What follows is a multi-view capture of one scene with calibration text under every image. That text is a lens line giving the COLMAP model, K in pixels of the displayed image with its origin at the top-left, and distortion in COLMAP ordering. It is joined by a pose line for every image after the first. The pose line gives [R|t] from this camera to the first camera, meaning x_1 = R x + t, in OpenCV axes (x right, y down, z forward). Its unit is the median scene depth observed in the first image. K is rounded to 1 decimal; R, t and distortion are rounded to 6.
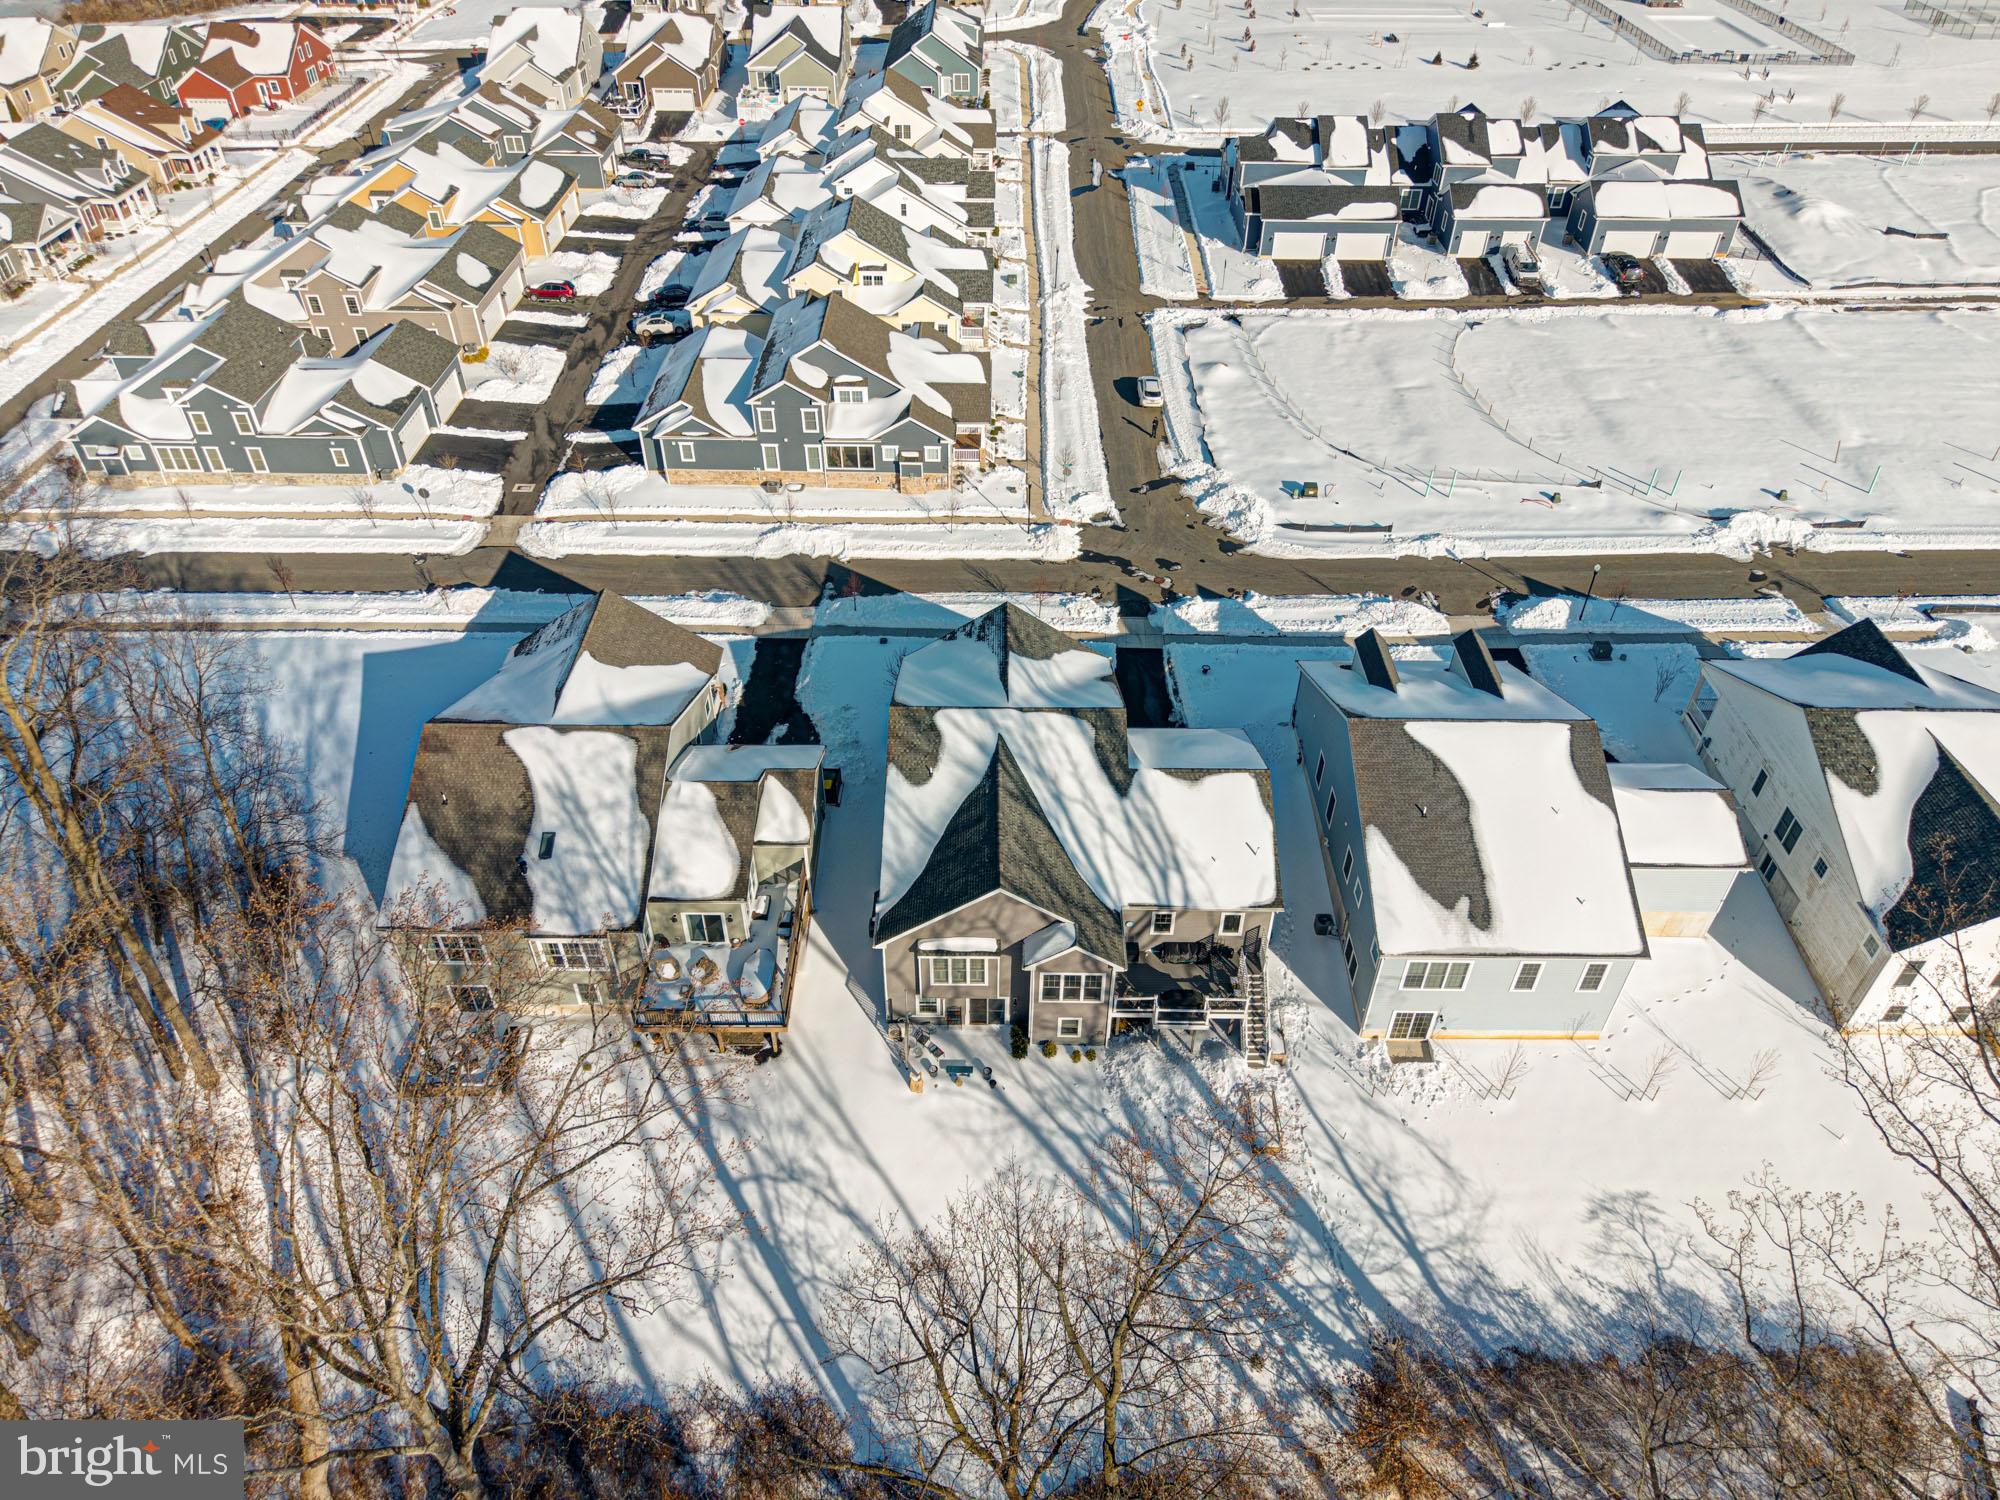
lens RADIAL K [[1342.4, 0, 1000.0], [0, 1342.4, 750.0], [0, 0, 1]] dist [0.000678, -0.001015]
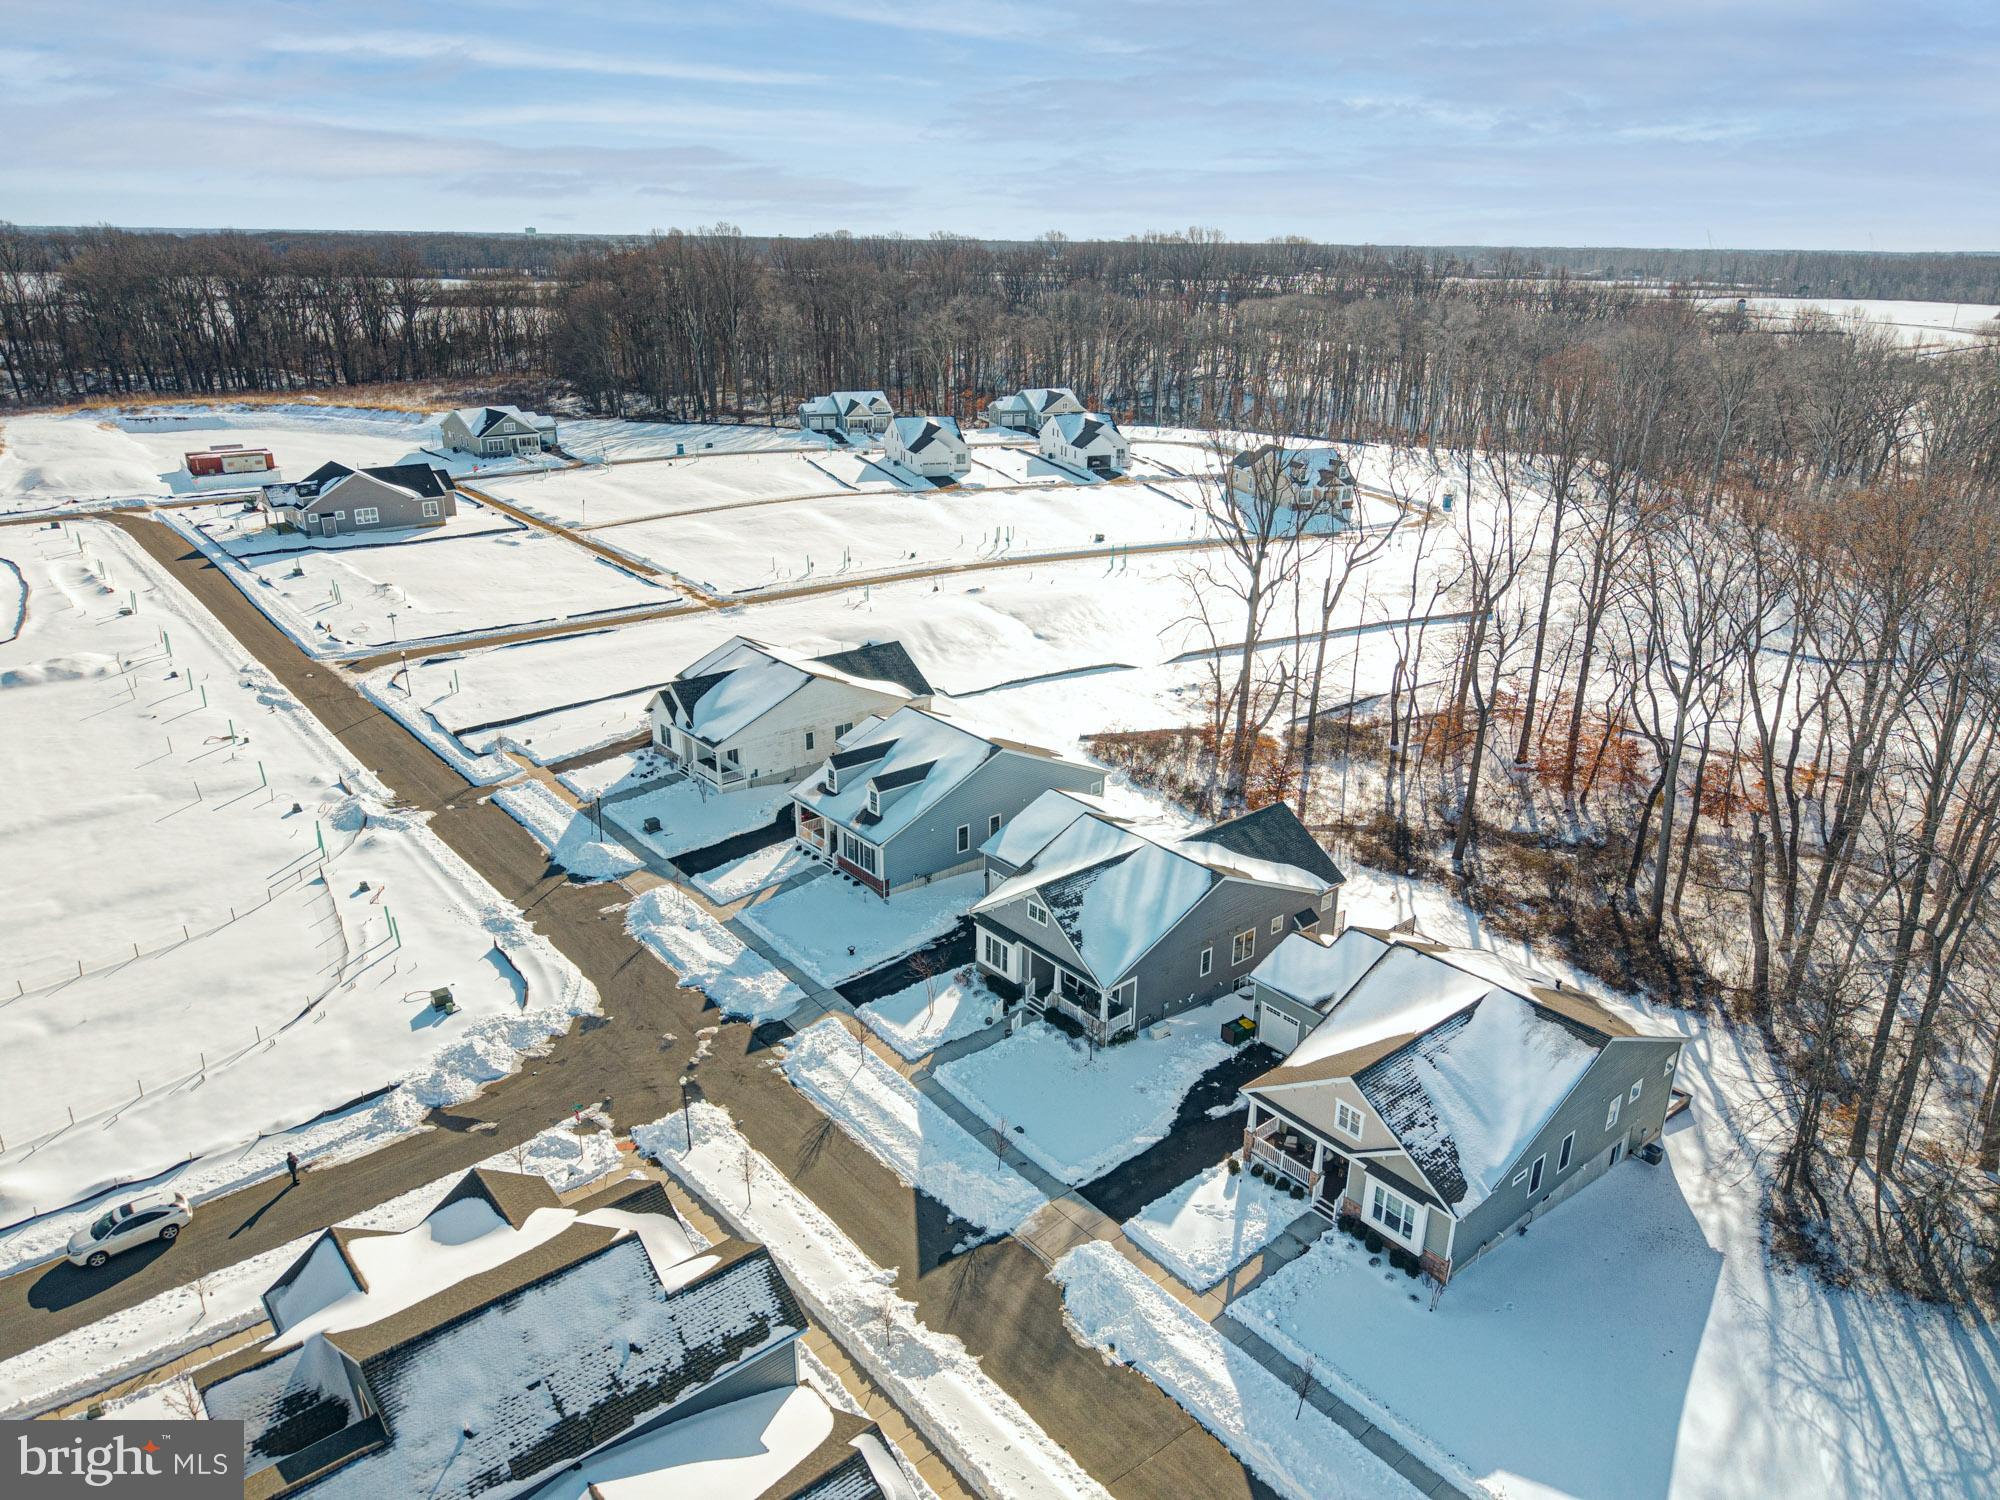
lens RADIAL K [[1331.3, 0, 1000.0], [0, 1331.3, 750.0], [0, 0, 1]] dist [0.046234, -0.065188]
pose [[-0.650437, -0.274941, 0.708053, -0.522969], [0.474766, 0.580485, 0.661539, -0.671341], [-0.592898, 0.766449, -0.247036, 0.925981]]
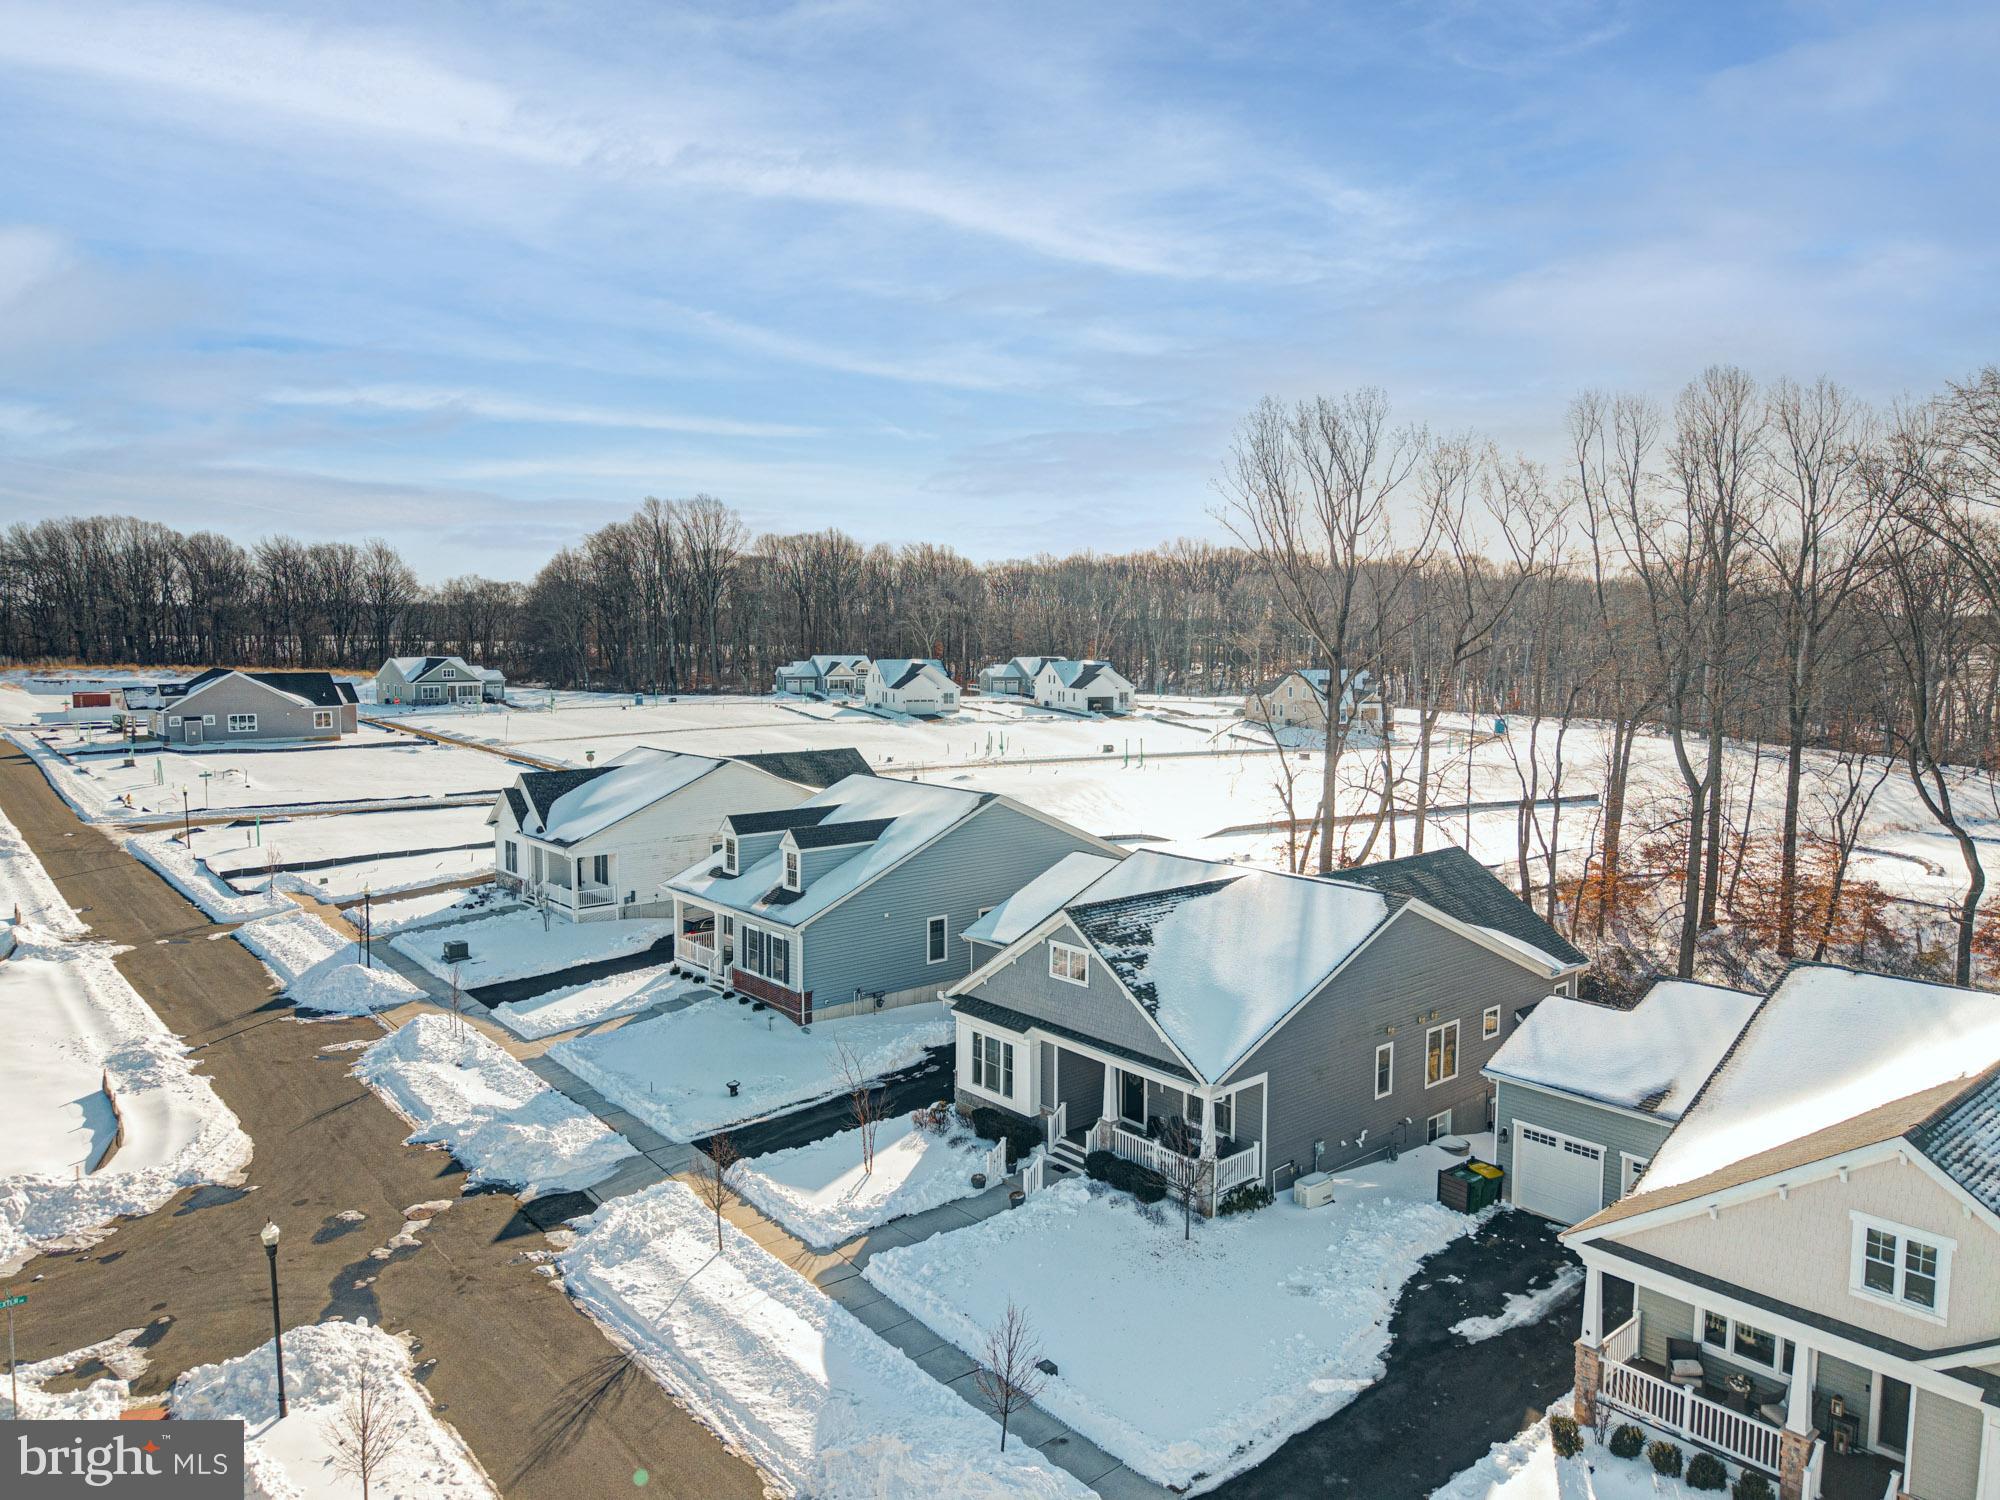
lens RADIAL K [[1342.4, 0, 1000.0], [0, 1342.4, 750.0], [0, 0, 1]] dist [0.000678, -0.001015]
pose [[-0.656070, -0.067285, 0.751695, -0.300924], [0.478332, 0.733341, 0.483125, -0.341220], [-0.583756, 0.676523, -0.448939, 0.949486]]
